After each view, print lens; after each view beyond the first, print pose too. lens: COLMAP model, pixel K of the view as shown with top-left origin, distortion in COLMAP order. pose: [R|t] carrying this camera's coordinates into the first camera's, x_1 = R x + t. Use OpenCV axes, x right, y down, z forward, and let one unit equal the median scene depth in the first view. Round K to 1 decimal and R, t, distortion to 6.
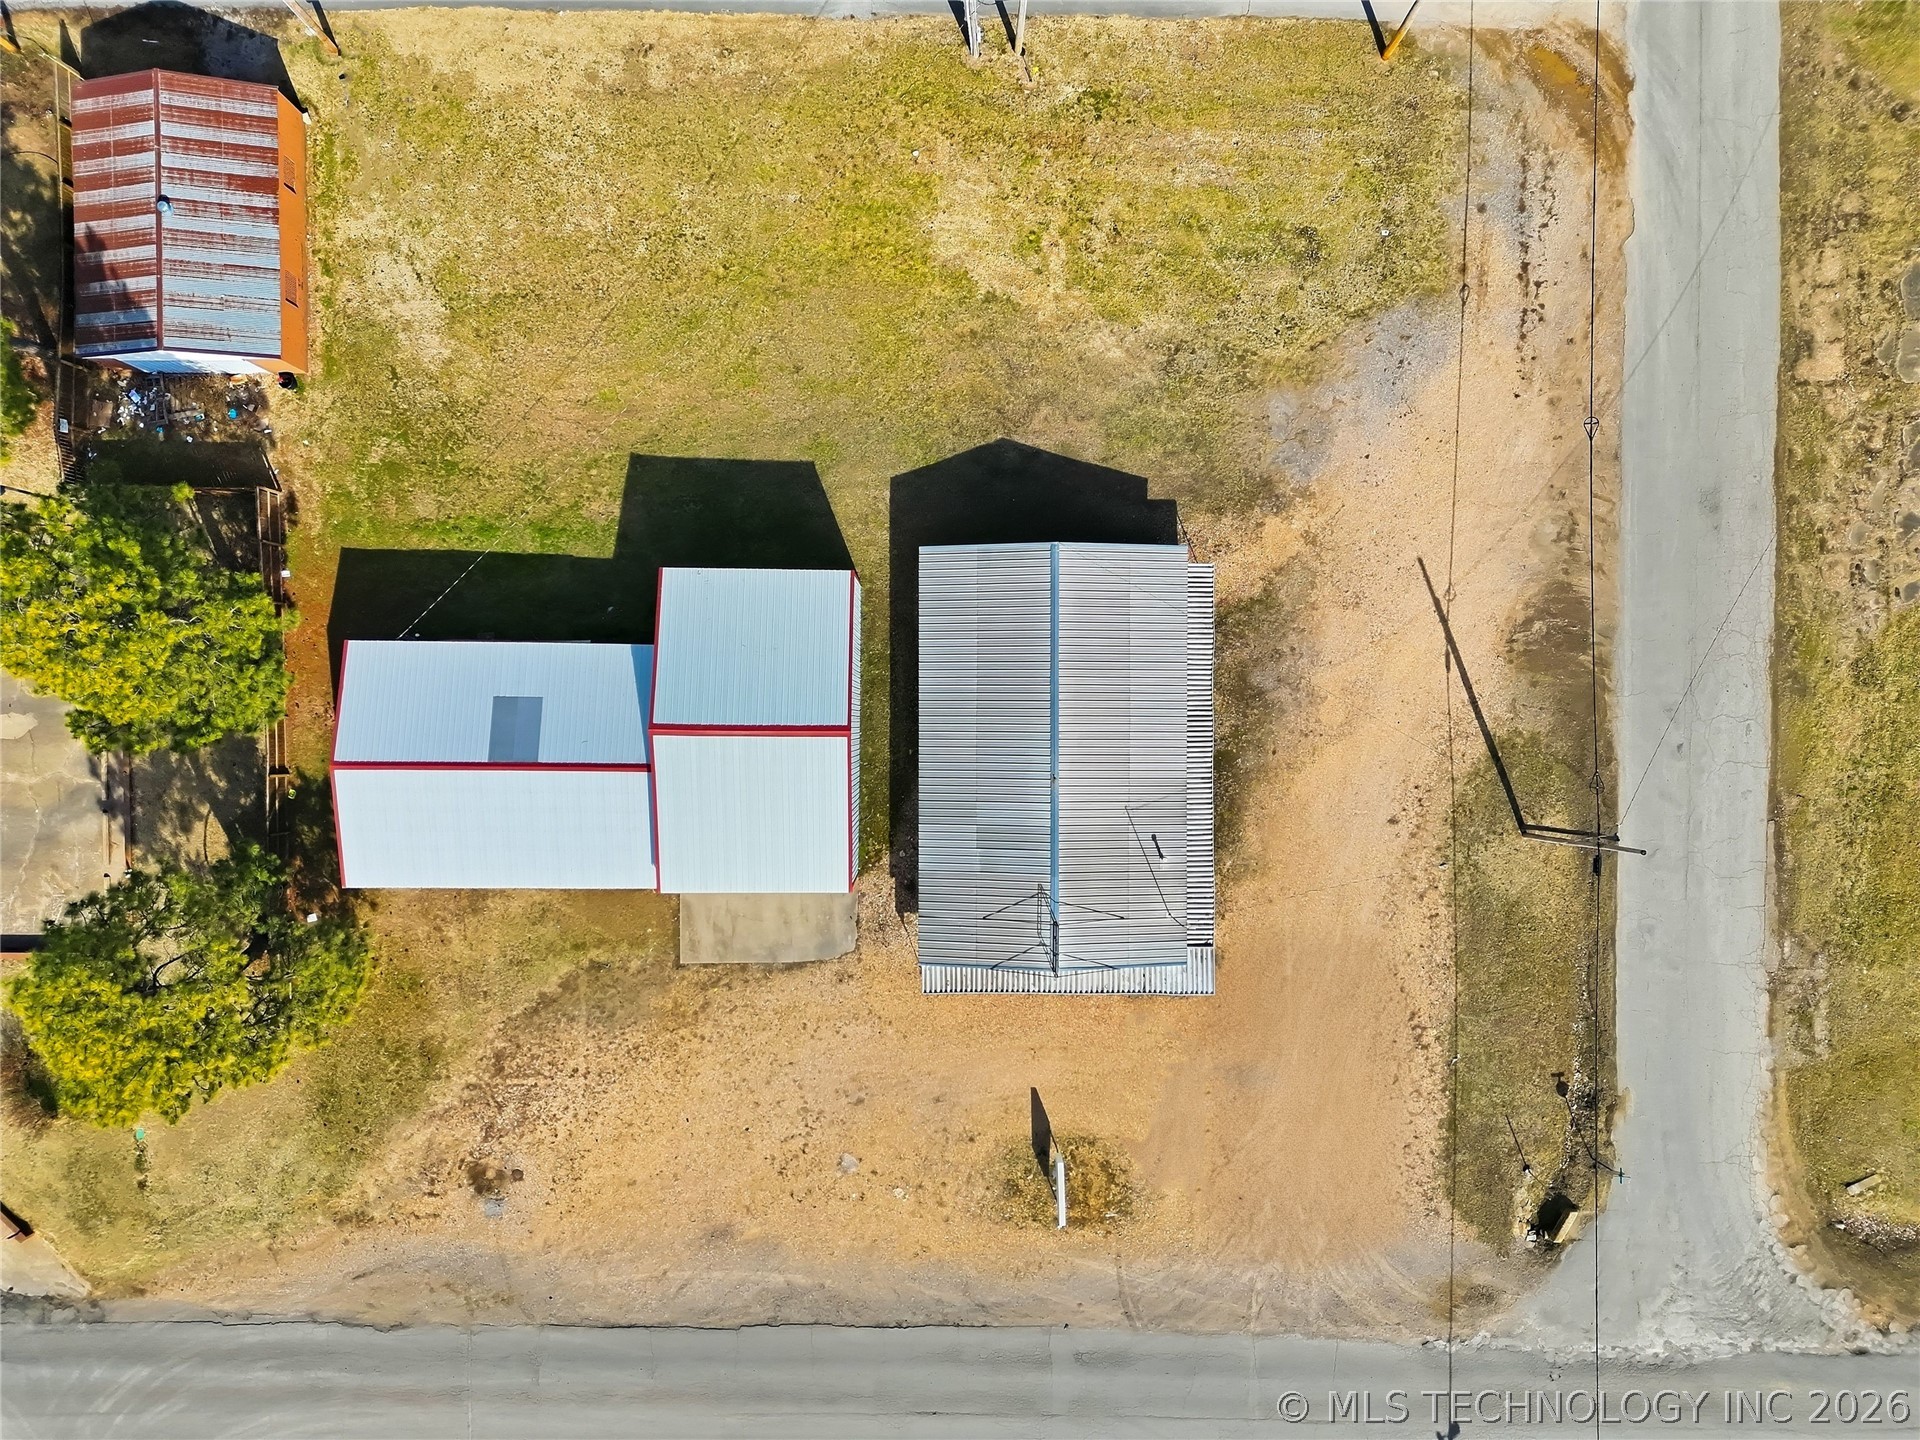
lens RADIAL K [[1340.4, 0, 960.0], [0, 1340.4, 720.0], [0, 0, 1]] dist [0.096002, -0.096350]
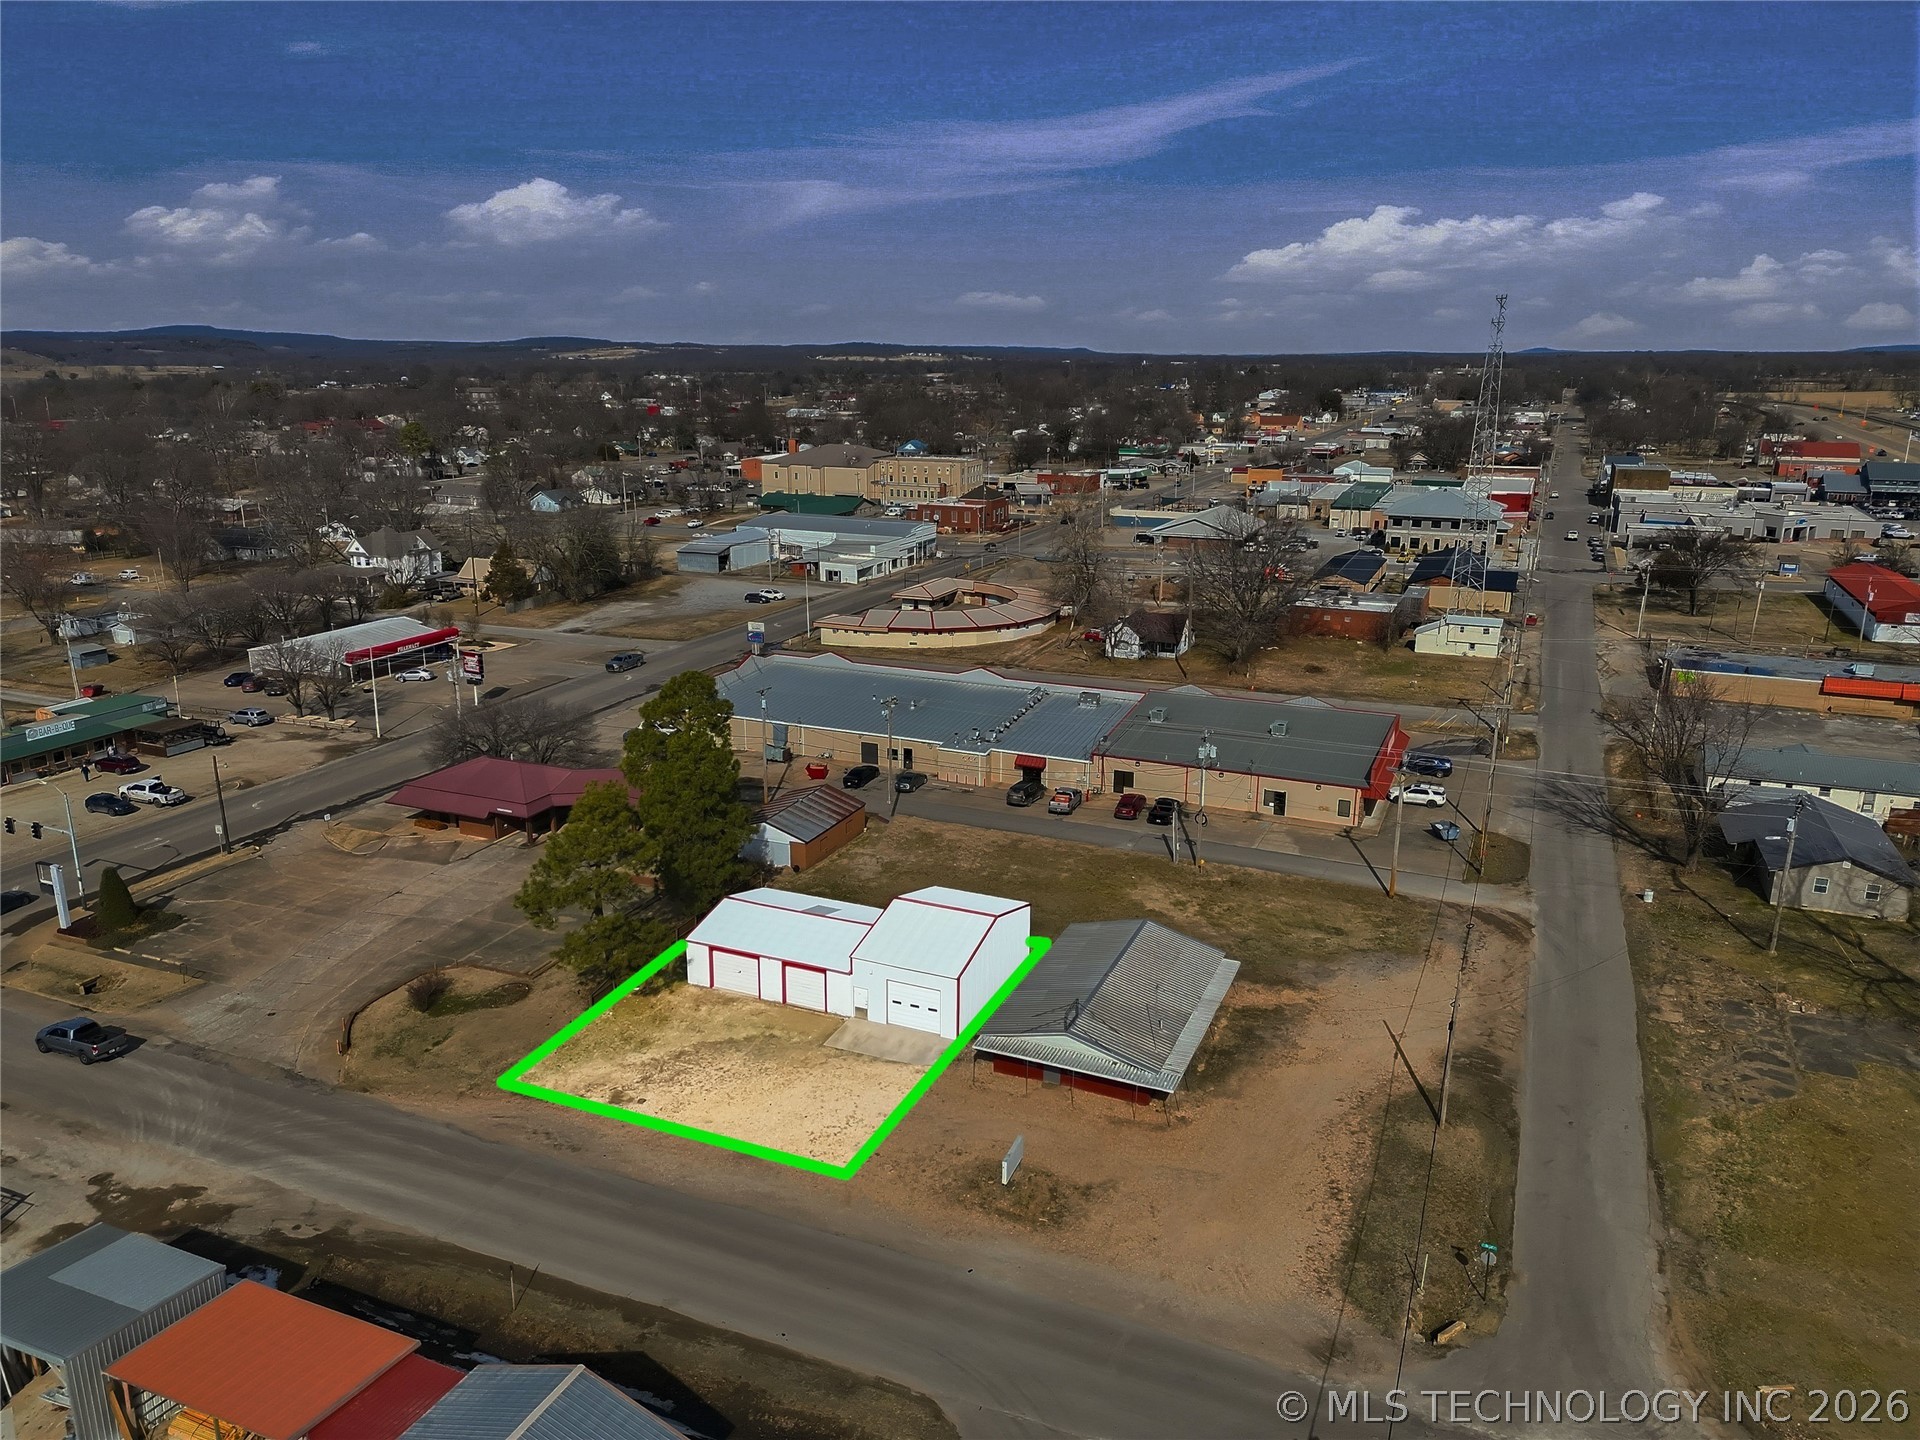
lens RADIAL K [[1340.4, 0, 960.0], [0, 1340.4, 720.0], [0, 0, 1]] dist [0.096002, -0.096350]
pose [[0.918582, 0.104345, -0.381207, 0.446576], [-0.395217, 0.234697, -0.888099, 1.331142], [-0.003200, 0.966452, 0.256828, 0.285957]]
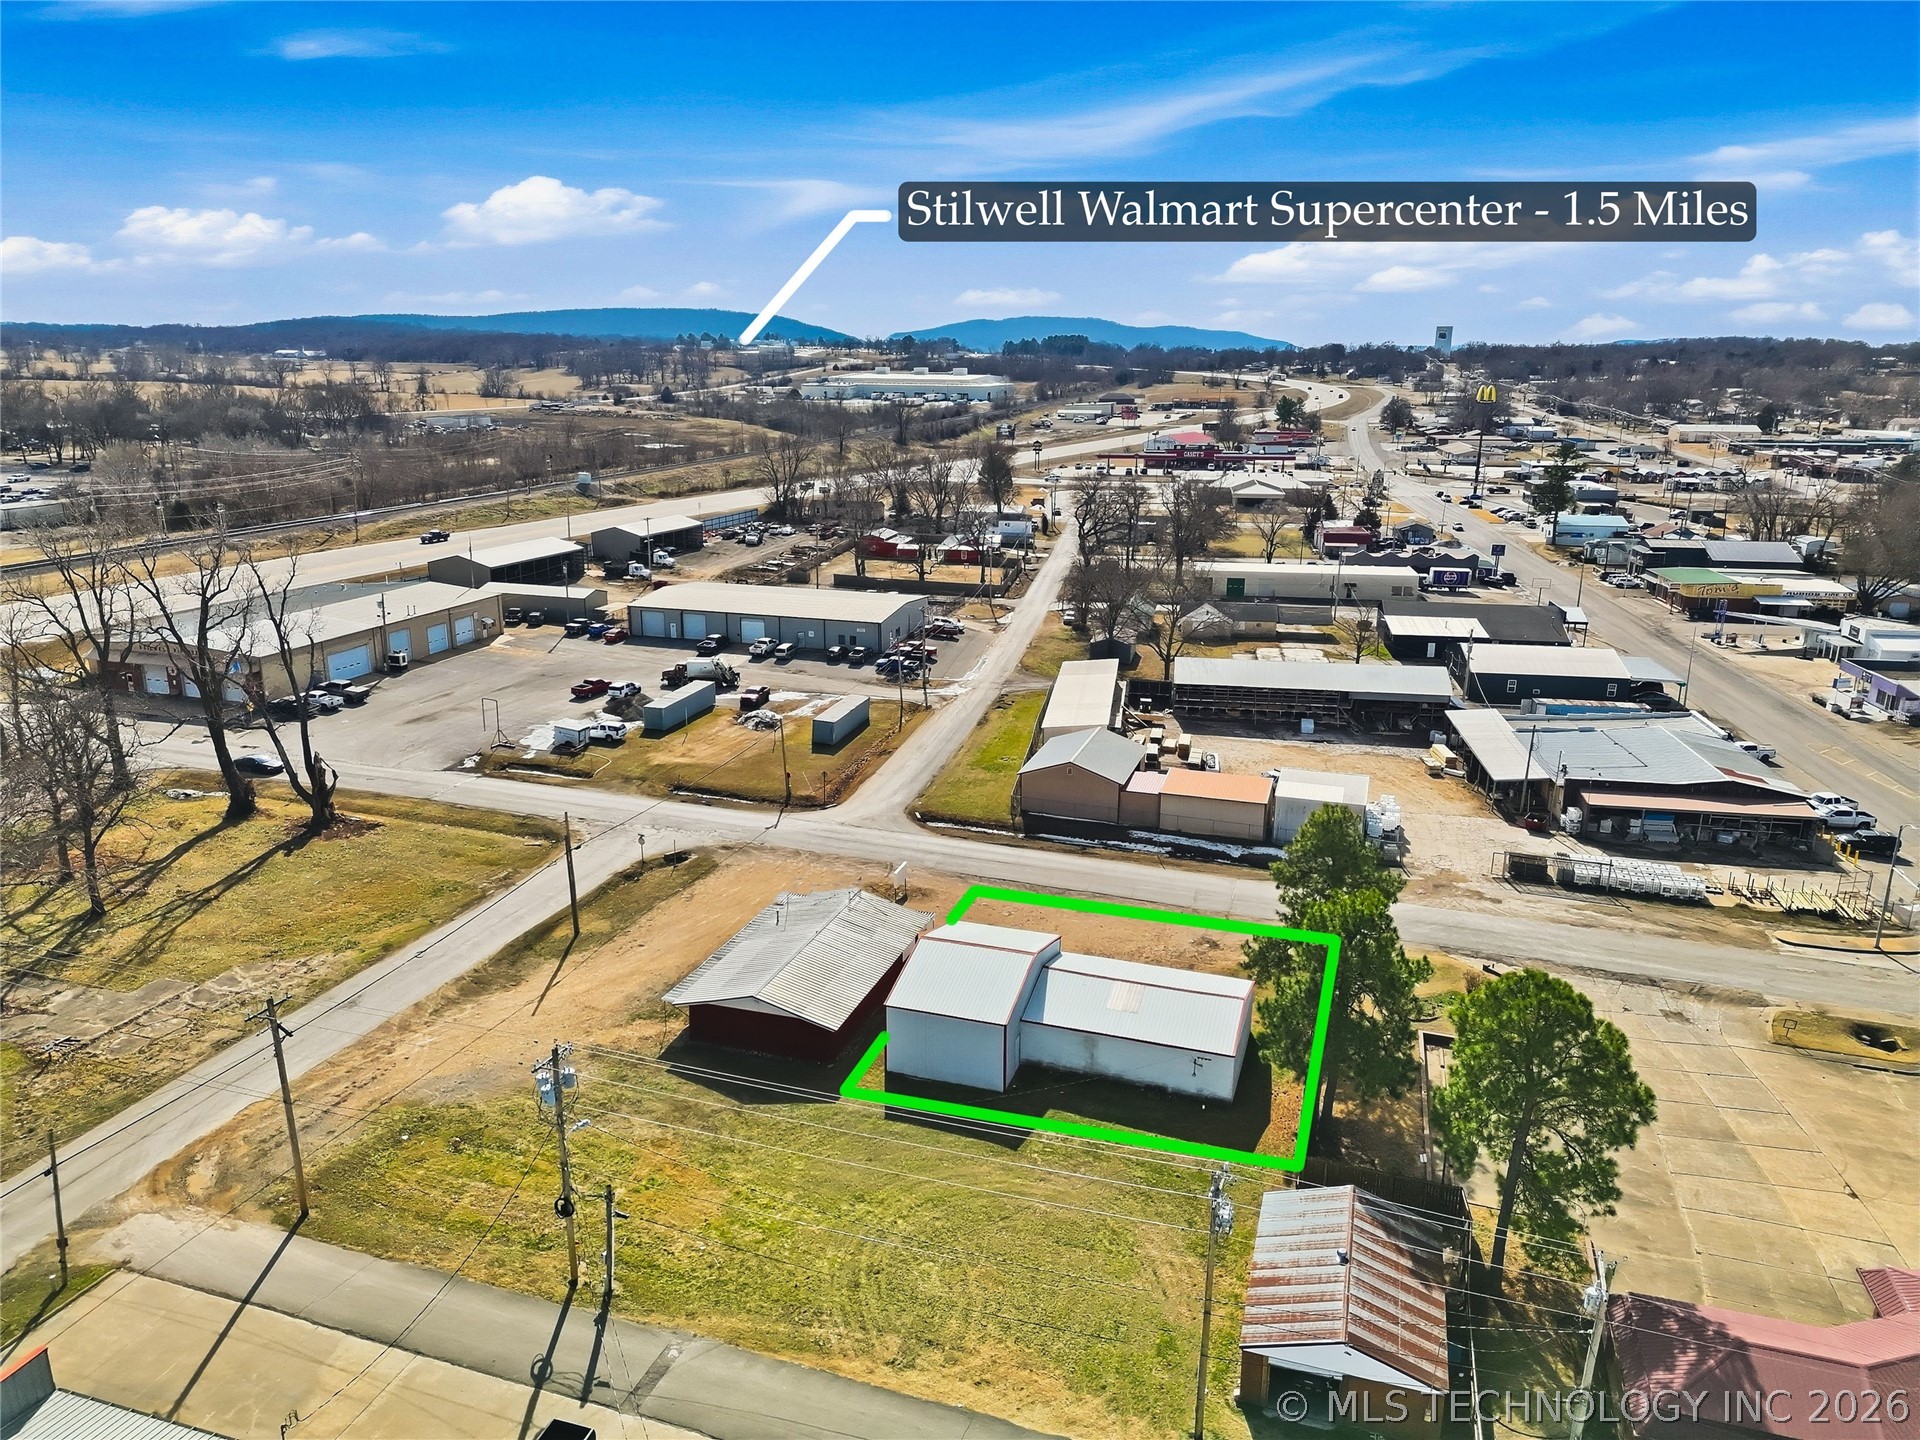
lens RADIAL K [[1340.4, 0, 960.0], [0, 1340.4, 720.0], [0, 0, 1]] dist [0.096002, -0.096350]
pose [[-0.950772, -0.094056, 0.295274, -0.528924], [0.309750, -0.259541, 0.914709, -1.266787], [-0.009398, 0.961141, 0.275898, 0.258547]]
